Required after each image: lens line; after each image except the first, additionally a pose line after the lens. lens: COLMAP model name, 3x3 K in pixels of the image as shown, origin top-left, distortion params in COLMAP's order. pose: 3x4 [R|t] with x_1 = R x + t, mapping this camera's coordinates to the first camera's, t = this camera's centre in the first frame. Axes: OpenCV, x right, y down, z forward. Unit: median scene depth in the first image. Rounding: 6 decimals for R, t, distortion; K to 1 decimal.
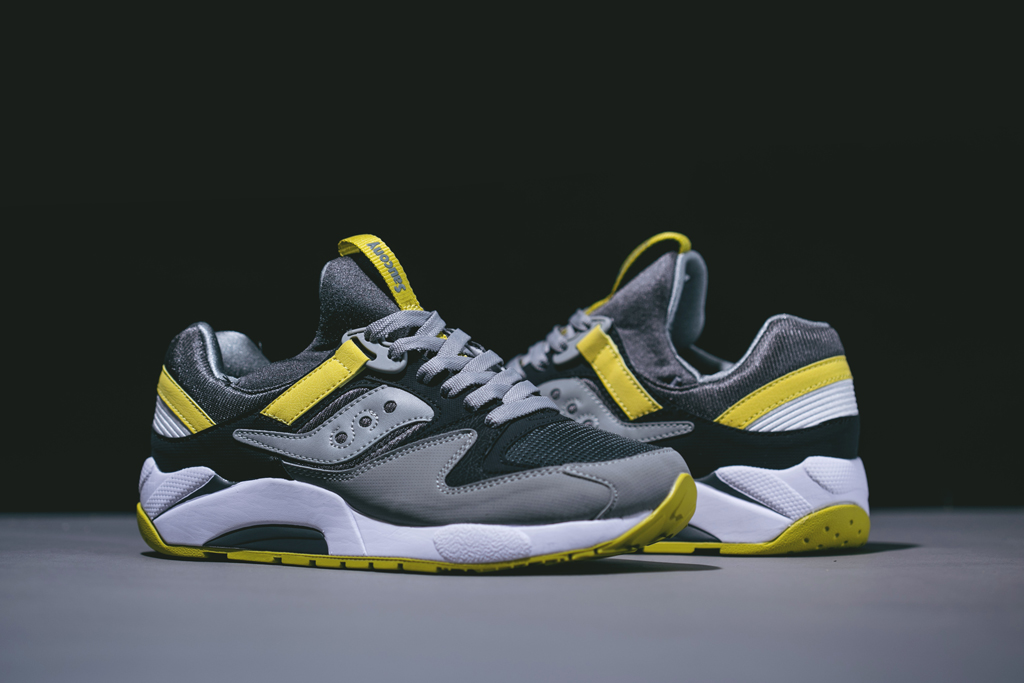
lens RADIAL K [[3294.2, 0, 512.0], [0, 3294.2, 341.5], [0, 0, 1]] dist [-0.058401, -1.946801]
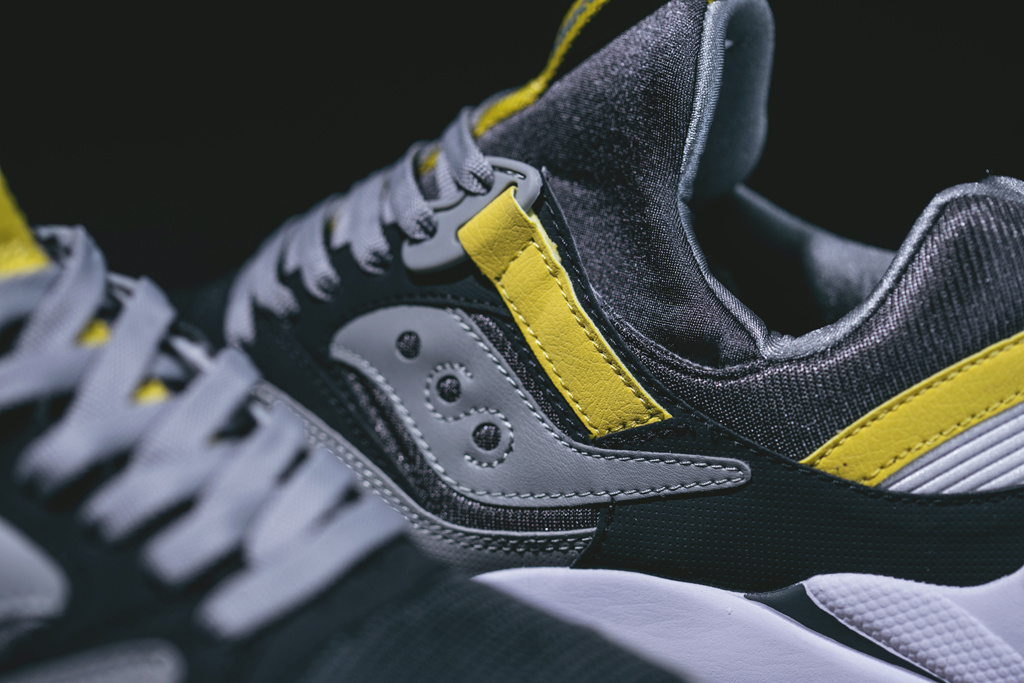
lens RADIAL K [[3294.2, 0, 512.0], [0, 3294.2, 341.5], [0, 0, 1]] dist [-0.058401, -1.946801]
pose [[0.999657, -0.019585, 0.017390, 0.019371], [0.014047, 0.961305, 0.275130, -0.099999], [-0.022106, -0.274791, 0.961250, 0.615414]]
